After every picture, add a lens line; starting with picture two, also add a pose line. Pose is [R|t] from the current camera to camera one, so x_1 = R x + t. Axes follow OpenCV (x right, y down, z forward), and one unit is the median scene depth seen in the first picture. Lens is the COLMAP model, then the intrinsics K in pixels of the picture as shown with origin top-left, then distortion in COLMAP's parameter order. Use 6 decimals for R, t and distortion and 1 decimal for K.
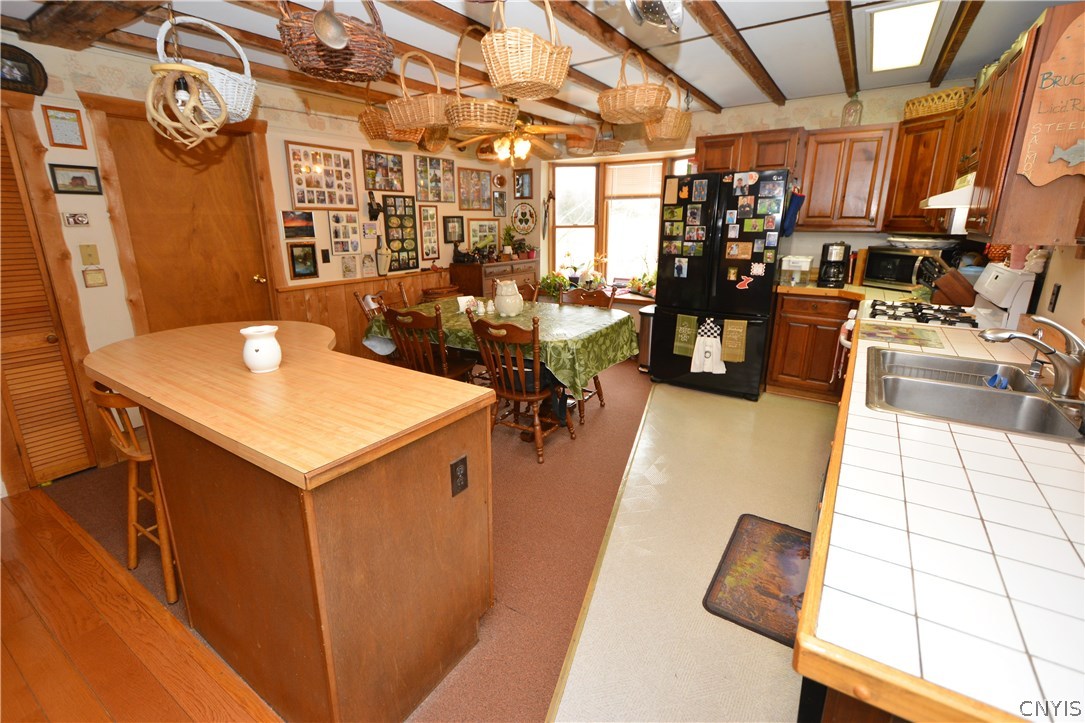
lens RADIAL K [[489.4, 0, 541.7], [0, 489.4, 353.8], [0, 0, 1]] dist [-0.000221, -0.000069]
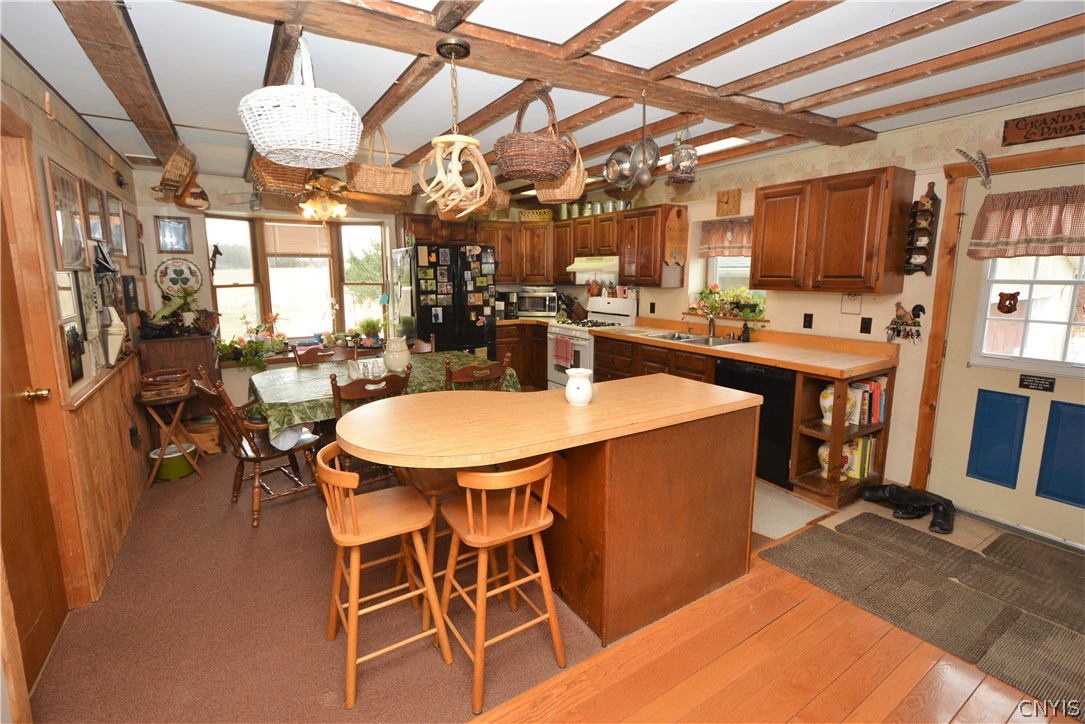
lens RADIAL K [[489.4, 0, 543.8], [0, 489.4, 353.5], [0, 0, 1]] dist [-0.000221, -0.000069]
pose [[0.404146, -0.151494, 0.902062, -0.789250], [0.241667, 0.968831, 0.054435, -0.085365], [-0.882192, 0.195999, 0.428161, 0.244292]]
